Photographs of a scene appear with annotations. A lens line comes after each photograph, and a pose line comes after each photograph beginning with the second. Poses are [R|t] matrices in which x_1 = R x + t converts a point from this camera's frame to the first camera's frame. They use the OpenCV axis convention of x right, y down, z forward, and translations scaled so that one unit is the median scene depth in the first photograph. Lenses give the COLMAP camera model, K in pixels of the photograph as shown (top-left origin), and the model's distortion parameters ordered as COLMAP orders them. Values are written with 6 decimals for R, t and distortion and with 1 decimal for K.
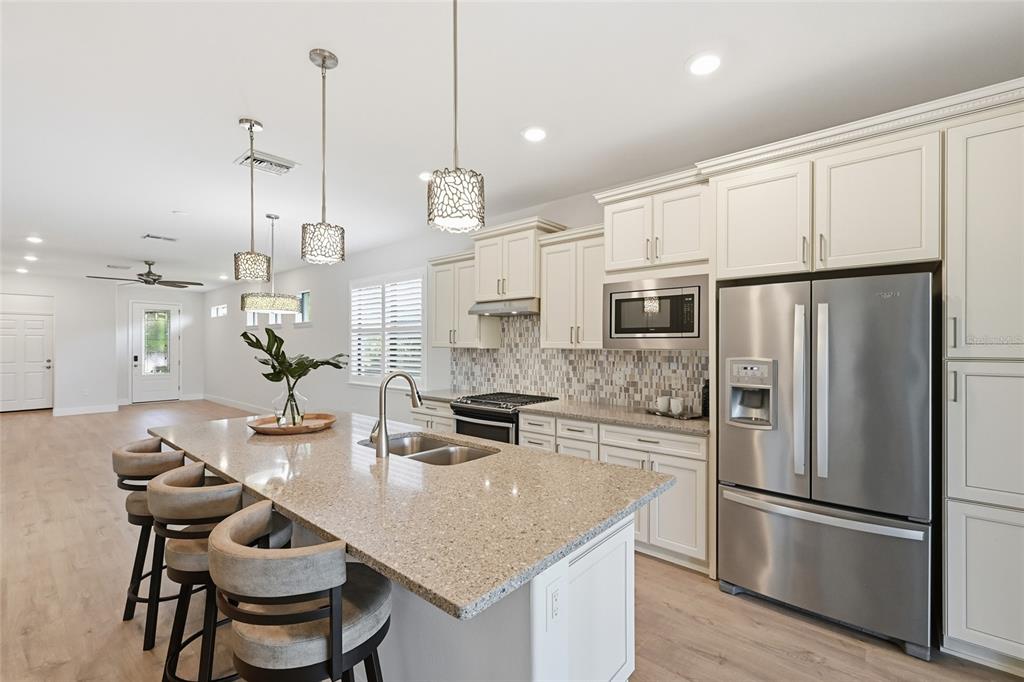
lens RADIAL K [[438.5, 0, 513.9], [0, 438.5, 345.2], [0, 0, 1]] dist [0.002425, -0.000242]
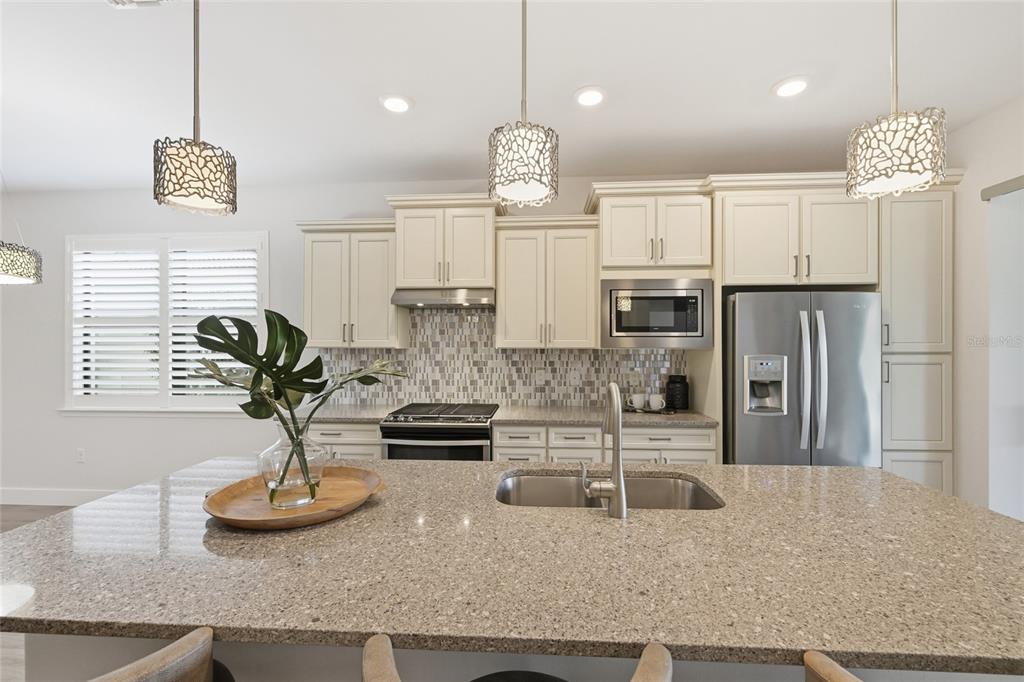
lens RADIAL K [[434.0, 0, 513.7], [0, 434.0, 342.0], [0, 0, 1]] dist [-0.001012, -0.000523]
pose [[0.800271, 0.002172, 0.599634, -0.417697], [0.001531, 0.999983, -0.005666, 0.000580], [-0.599636, 0.005452, 0.800254, 0.298886]]
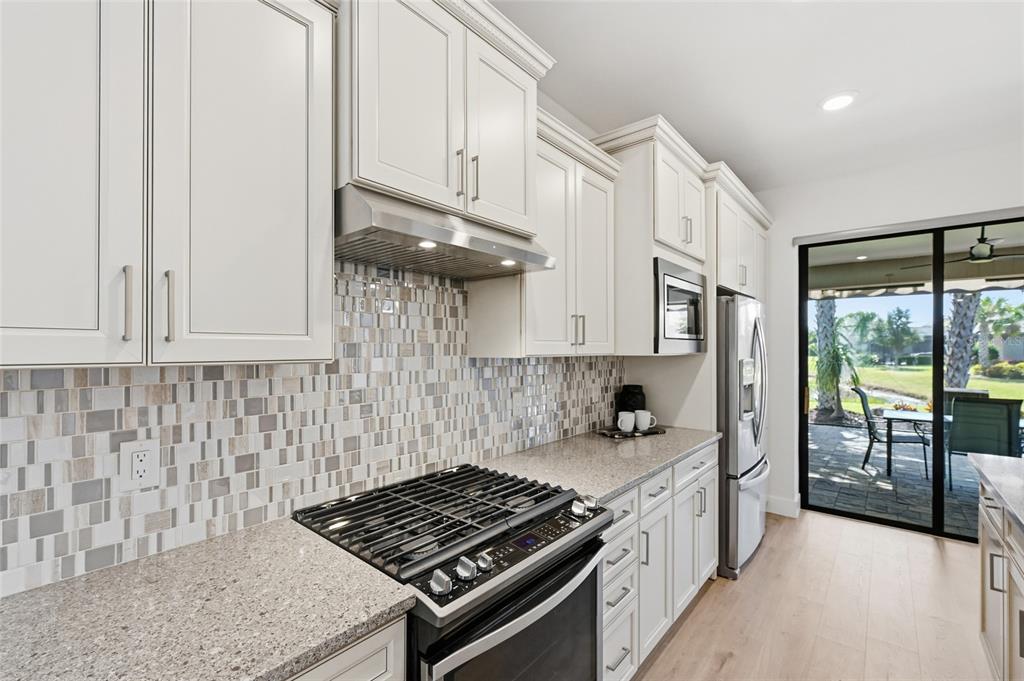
lens RADIAL K [[435.5, 0, 511.7], [0, 435.5, 346.8], [0, 0, 1]] dist [-0.001336, -0.000384]
pose [[-0.004037, 0.001278, 0.999991, -0.375693], [0.002455, 0.999996, -0.001268, -0.001905], [-0.999989, 0.002450, -0.004040, 1.006049]]
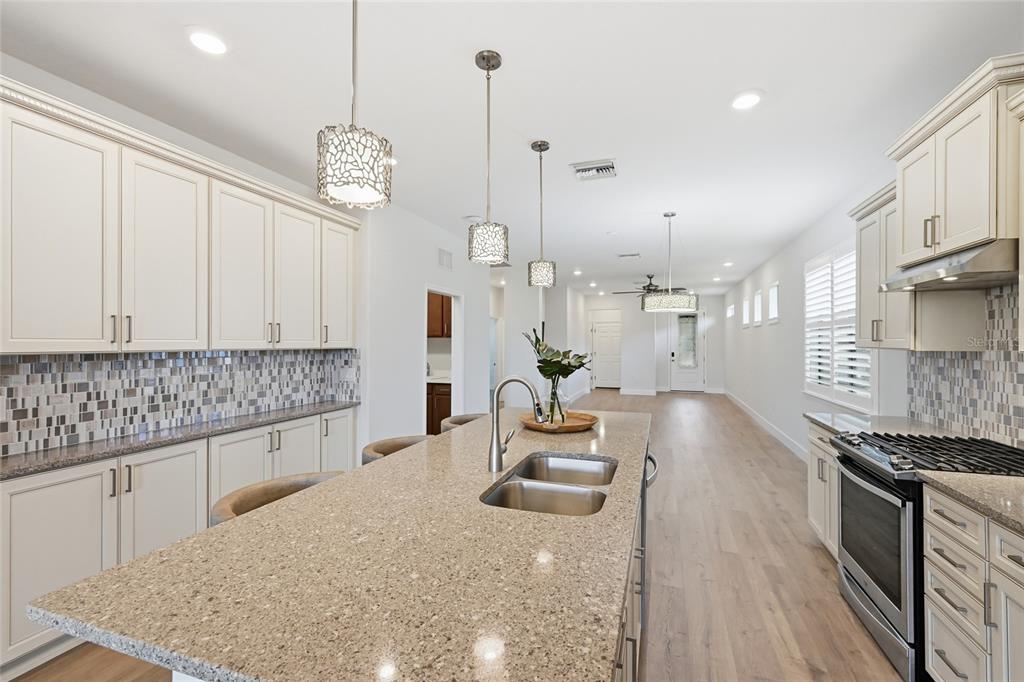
lens RADIAL K [[434.0, 0, 513.7], [0, 434.0, 342.0], [0, 0, 1]] dist [-0.001012, -0.000523]
pose [[0.371692, -0.002528, -0.928353, 0.271681], [-0.001351, 0.999994, -0.003264, -0.001314], [0.928355, 0.002467, 0.371686, 0.366860]]
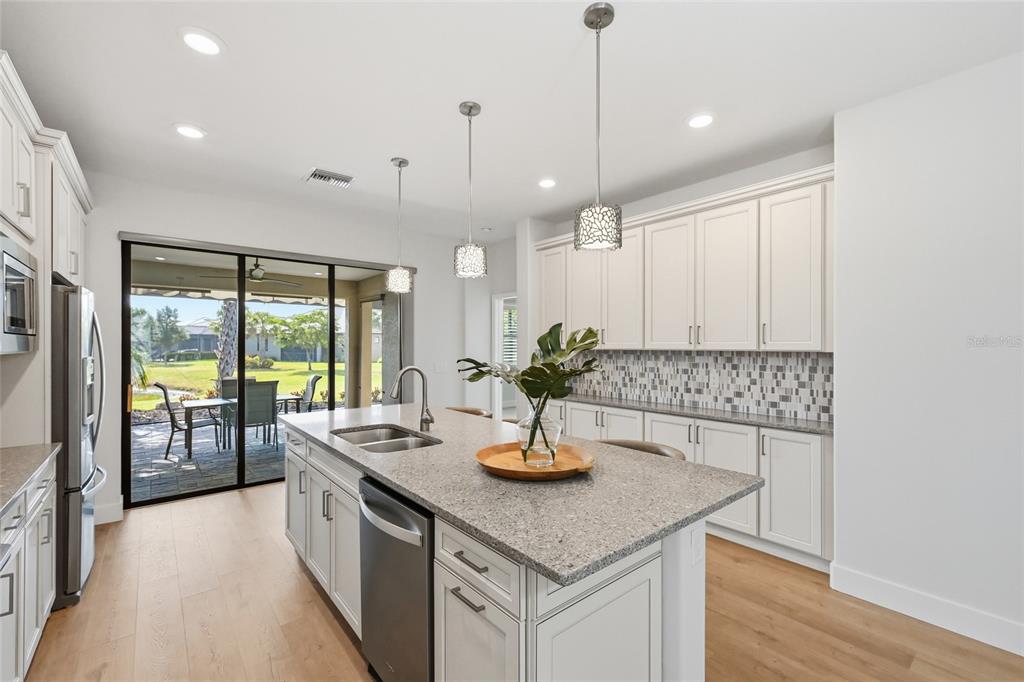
lens RADIAL K [[438.5, 0, 513.9], [0, 438.5, 345.2], [0, 0, 1]] dist [0.002425, -0.000242]
pose [[-0.986352, -0.000788, 0.164647, -0.401433], [-0.000285, 0.999995, 0.003075, -0.002029], [-0.164649, 0.002986, -0.986348, 1.161681]]
